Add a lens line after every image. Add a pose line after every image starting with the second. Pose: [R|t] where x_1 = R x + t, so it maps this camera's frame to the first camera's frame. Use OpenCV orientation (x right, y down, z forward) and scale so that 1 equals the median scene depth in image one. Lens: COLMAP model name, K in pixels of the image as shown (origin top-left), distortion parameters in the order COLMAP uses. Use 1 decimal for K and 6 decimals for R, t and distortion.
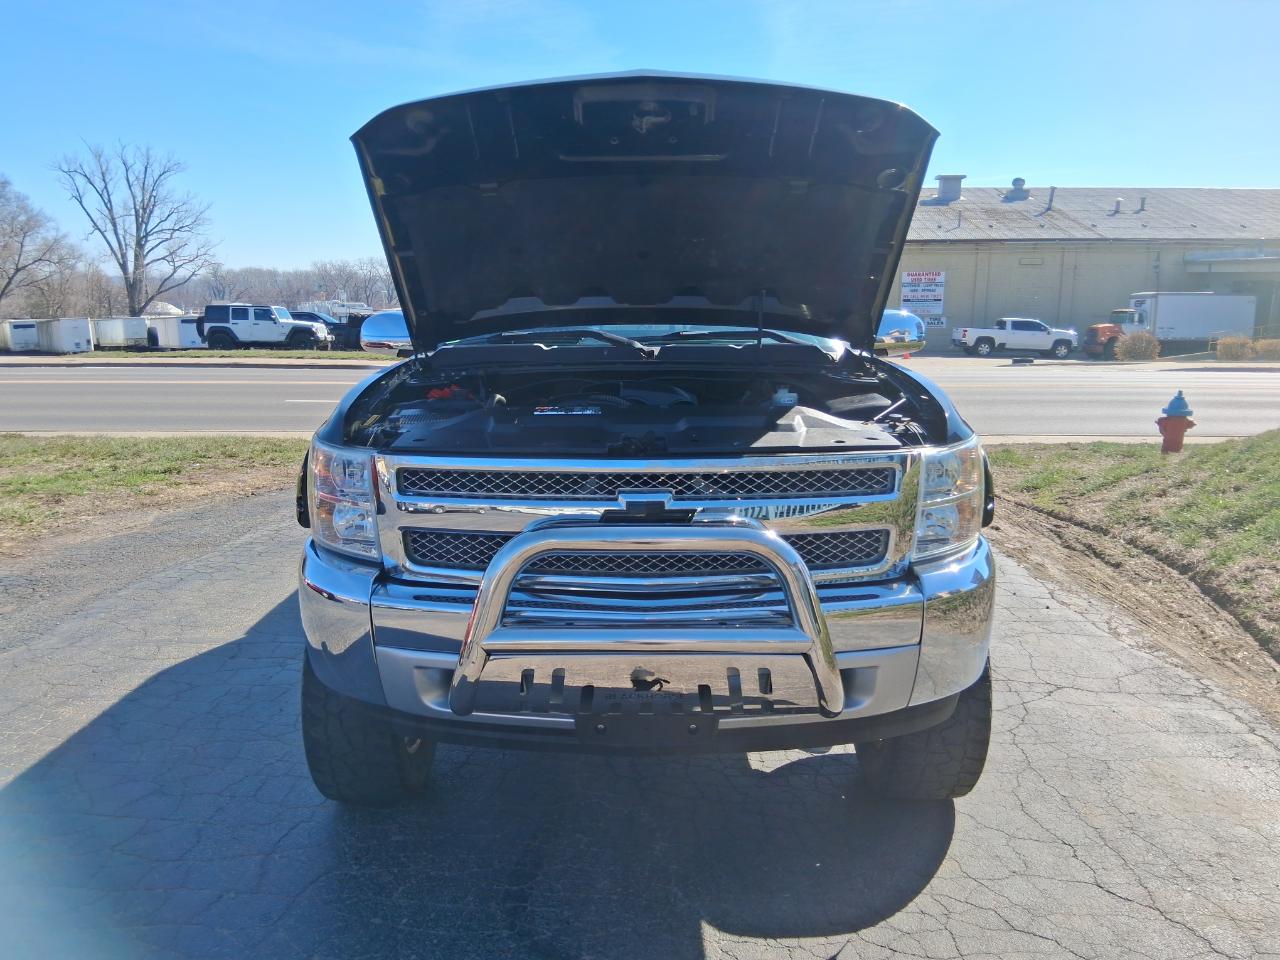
lens RADIAL K [[984.4, 0, 640.0], [0, 984.4, 480.0], [0, 0, 1]] dist [0.077720, -0.124590]
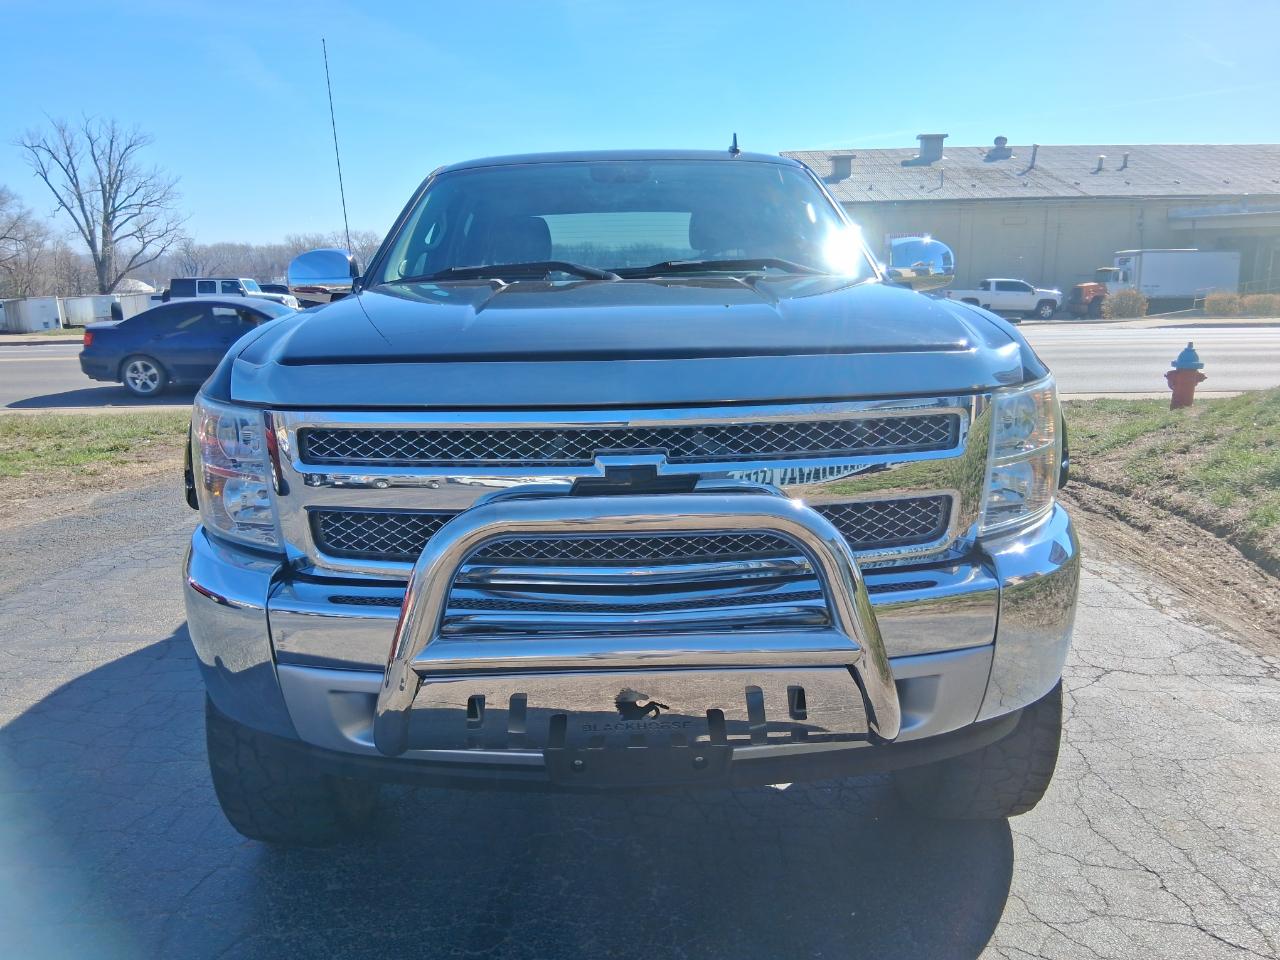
lens RADIAL K [[984.4, 0, 640.0], [0, 984.4, 480.0], [0, 0, 1]] dist [0.077720, -0.124590]
pose [[0.999647, -0.021603, 0.015451, 0.000581], [0.021137, 0.999334, 0.029734, 0.008279], [-0.016083, -0.029397, 0.999438, 0.191843]]
